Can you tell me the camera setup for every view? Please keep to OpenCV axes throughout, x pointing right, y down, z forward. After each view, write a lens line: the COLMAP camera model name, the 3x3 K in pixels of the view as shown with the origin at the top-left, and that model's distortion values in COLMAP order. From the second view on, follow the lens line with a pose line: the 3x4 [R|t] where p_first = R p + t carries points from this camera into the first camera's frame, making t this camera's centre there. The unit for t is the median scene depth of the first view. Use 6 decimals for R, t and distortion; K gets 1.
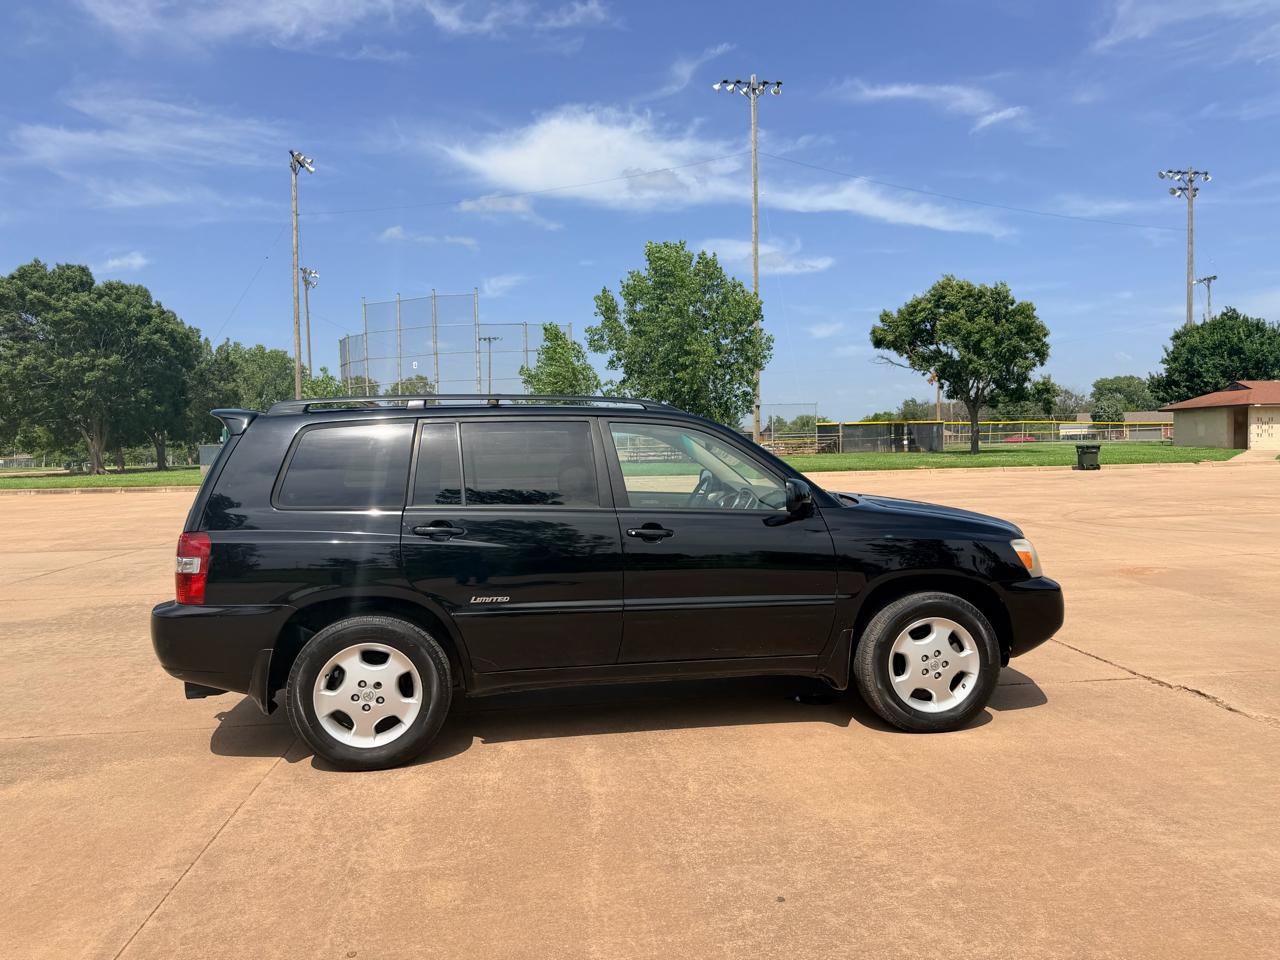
lens RADIAL K [[908.8, 0, 641.9], [0, 908.8, 494.5], [0, 0, 1]] dist [0.019078, -0.027507]
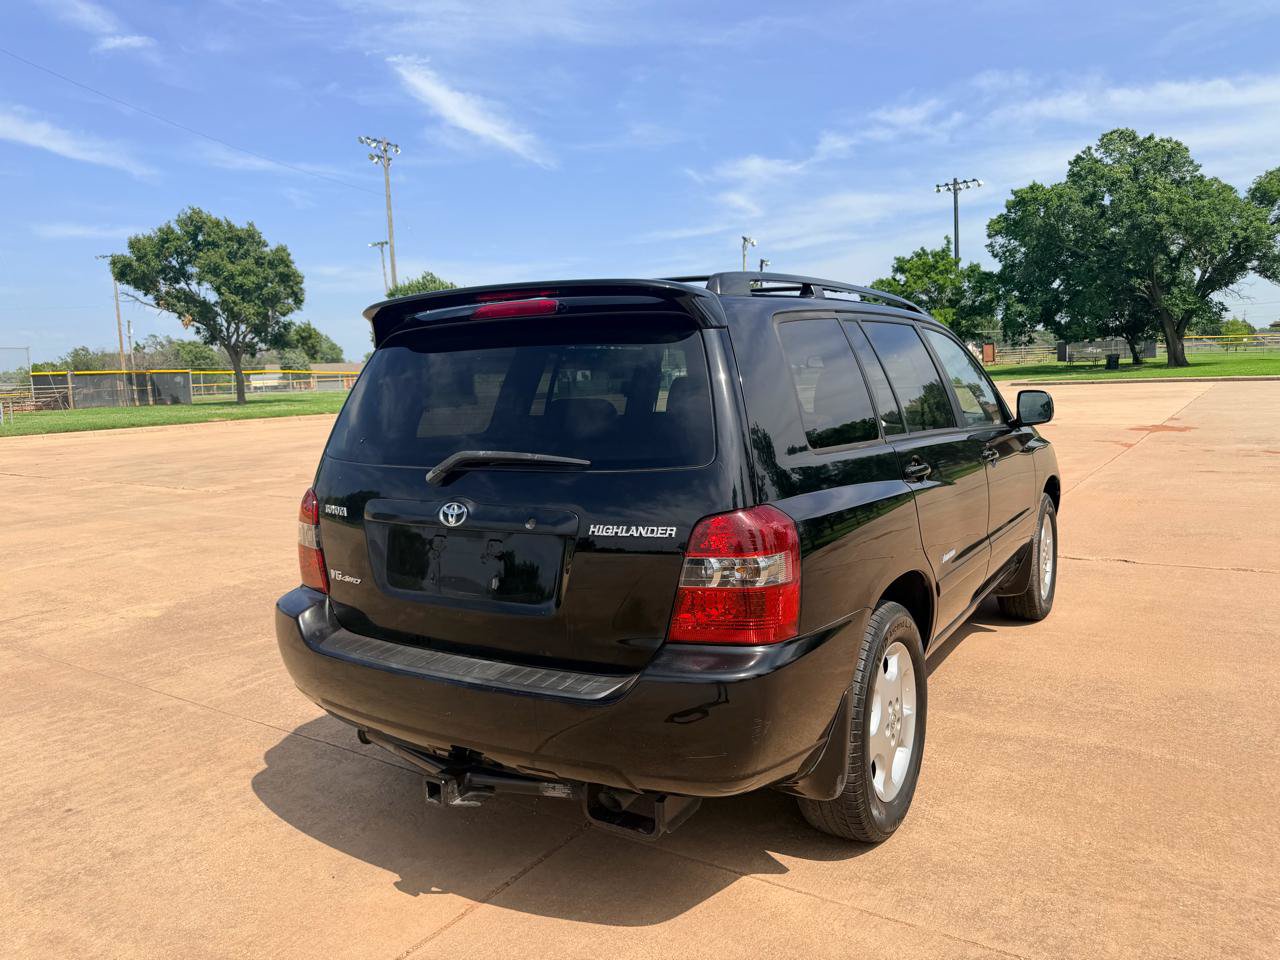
lens RADIAL K [[908.8, 0, 655.6], [0, 908.8, 484.9], [0, 0, 1]] dist [0.019078, -0.027507]
pose [[0.646636, -0.094529, 0.756919, -0.096173], [0.063414, 0.995519, 0.070152, -0.001150], [-0.760159, 0.002636, 0.649732, 0.073936]]
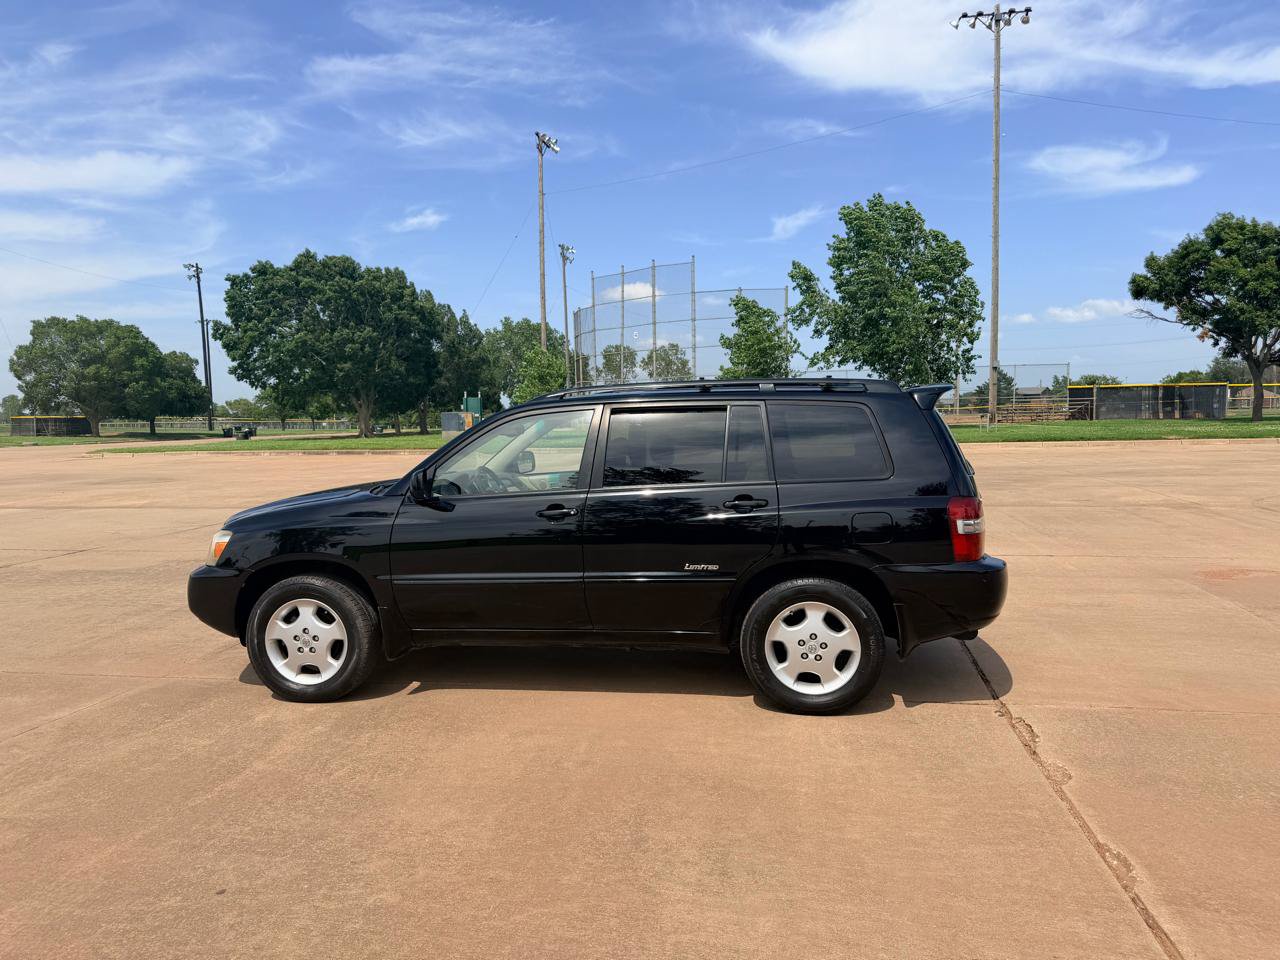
lens RADIAL K [[908.8, 0, 646.9], [0, 908.8, 479.8], [0, 0, 1]] dist [0.019078, -0.027507]
pose [[0.959321, 0.021264, -0.281516, 0.066741], [-0.014525, 0.999556, 0.026003, -0.004145], [0.281944, -0.020856, 0.959204, 0.011736]]
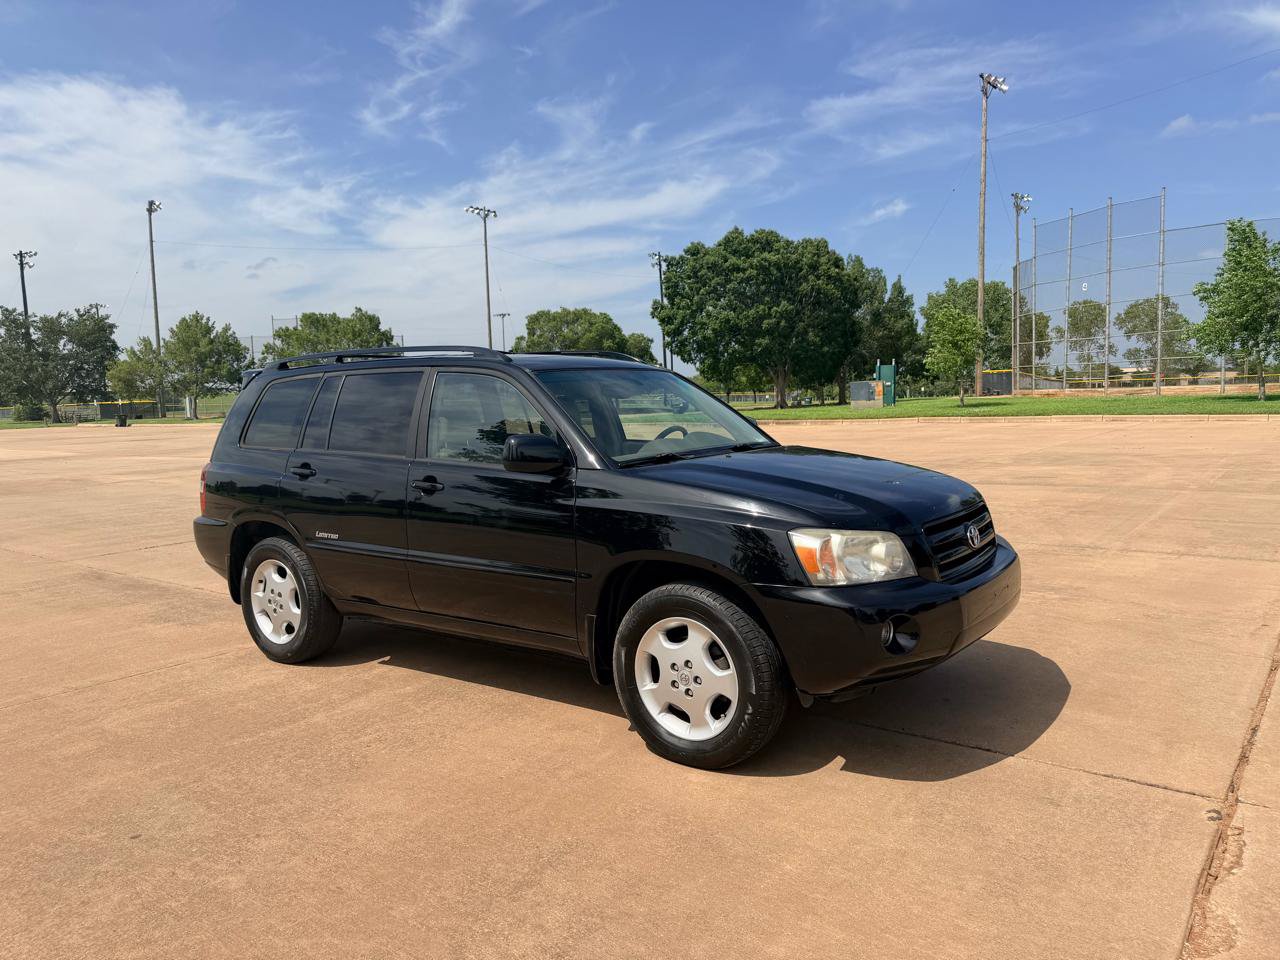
lens RADIAL K [[908.8, 0, 635.8], [0, 908.8, 495.4], [0, 0, 1]] dist [0.019078, -0.027507]
pose [[0.711041, 0.071111, -0.699545, 0.095192], [-0.018443, 0.996417, 0.082543, -0.003610], [0.702908, -0.045790, 0.709805, 0.050385]]
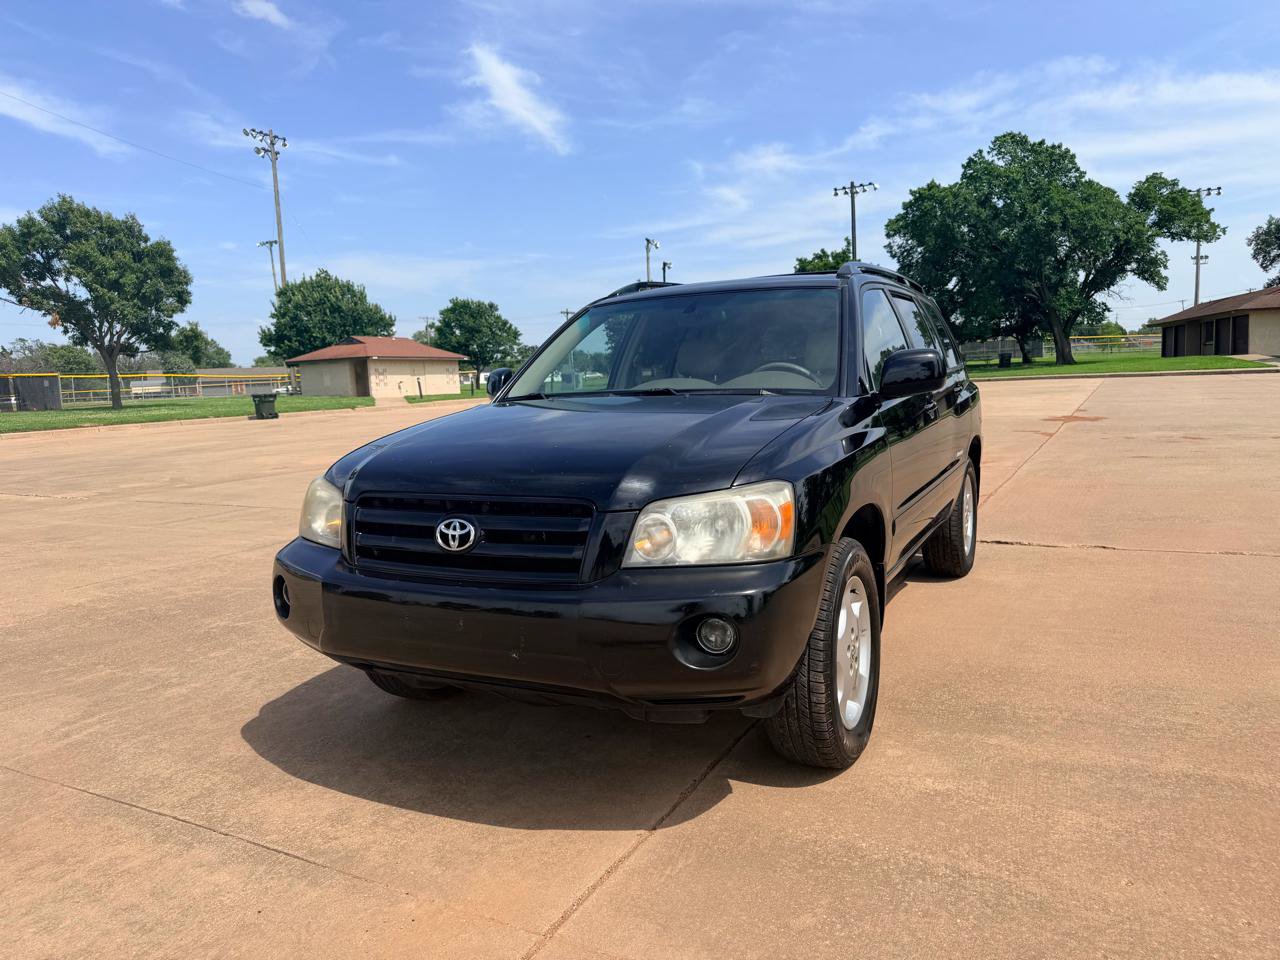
lens RADIAL K [[908.8, 0, 649.8], [0, 908.8, 484.8], [0, 0, 1]] dist [0.019078, -0.027507]
pose [[0.567997, -0.102600, 0.816610, -0.082634], [0.074892, 0.994526, 0.072862, 0.002577], [-0.819616, 0.019772, 0.572572, 0.091668]]
